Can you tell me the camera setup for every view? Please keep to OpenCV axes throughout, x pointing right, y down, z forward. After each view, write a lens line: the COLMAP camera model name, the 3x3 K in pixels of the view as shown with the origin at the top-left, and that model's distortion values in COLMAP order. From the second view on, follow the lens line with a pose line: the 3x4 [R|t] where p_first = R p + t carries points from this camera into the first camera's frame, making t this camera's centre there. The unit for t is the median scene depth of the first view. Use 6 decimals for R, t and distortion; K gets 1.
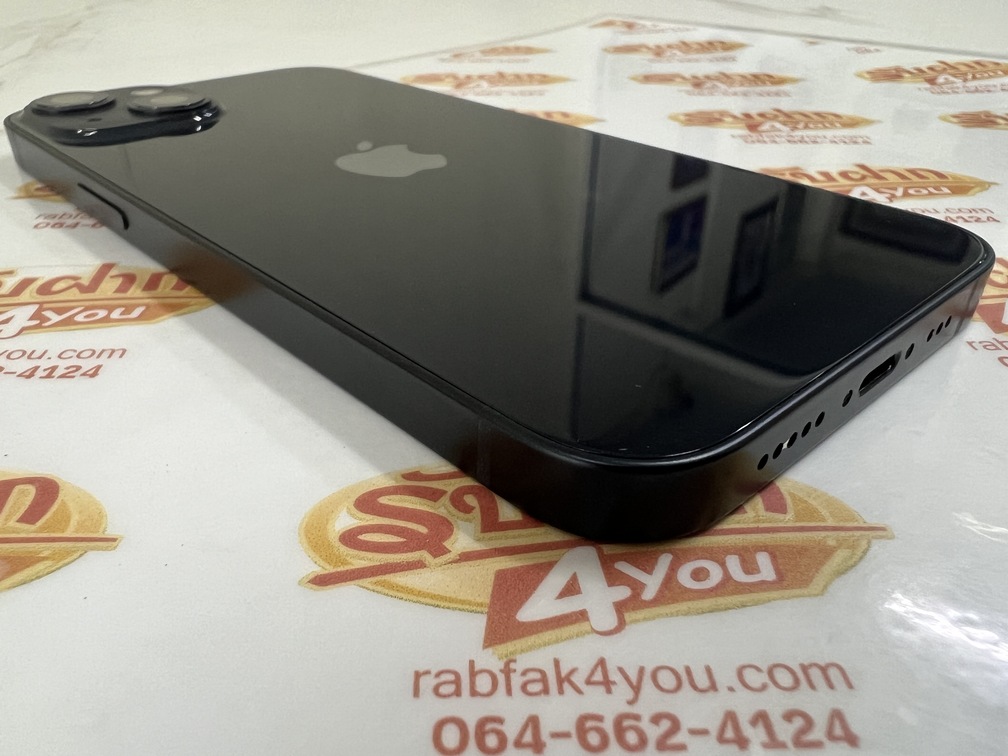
lens RADIAL K [[785.8, 0, 502.3], [0, 785.8, 374.2], [0, 0, 1]] dist [-0.004517, -0.004852]
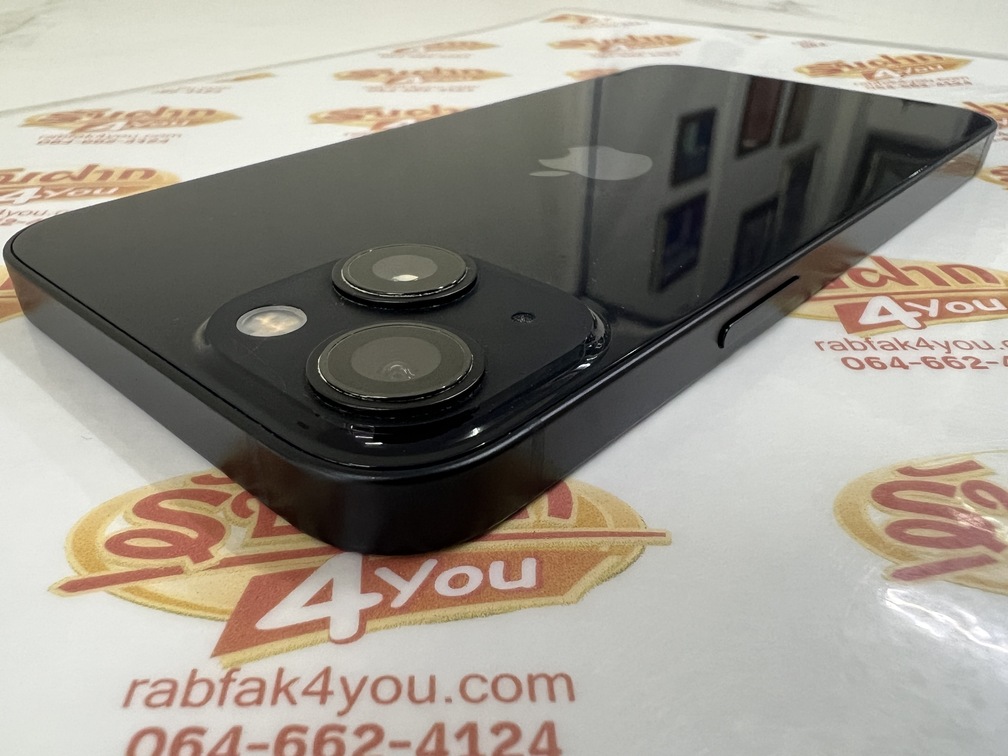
lens RADIAL K [[779.9, 0, 503.1], [0, 779.9, 381.9], [0, 0, 1]] dist [-0.002824, -0.005416]
pose [[0.999985, 0.000399, -0.005428, 0.309315], [-0.000311, 0.999869, 0.016182, -0.010160], [0.005434, -0.016180, 0.999854, 0.027880]]
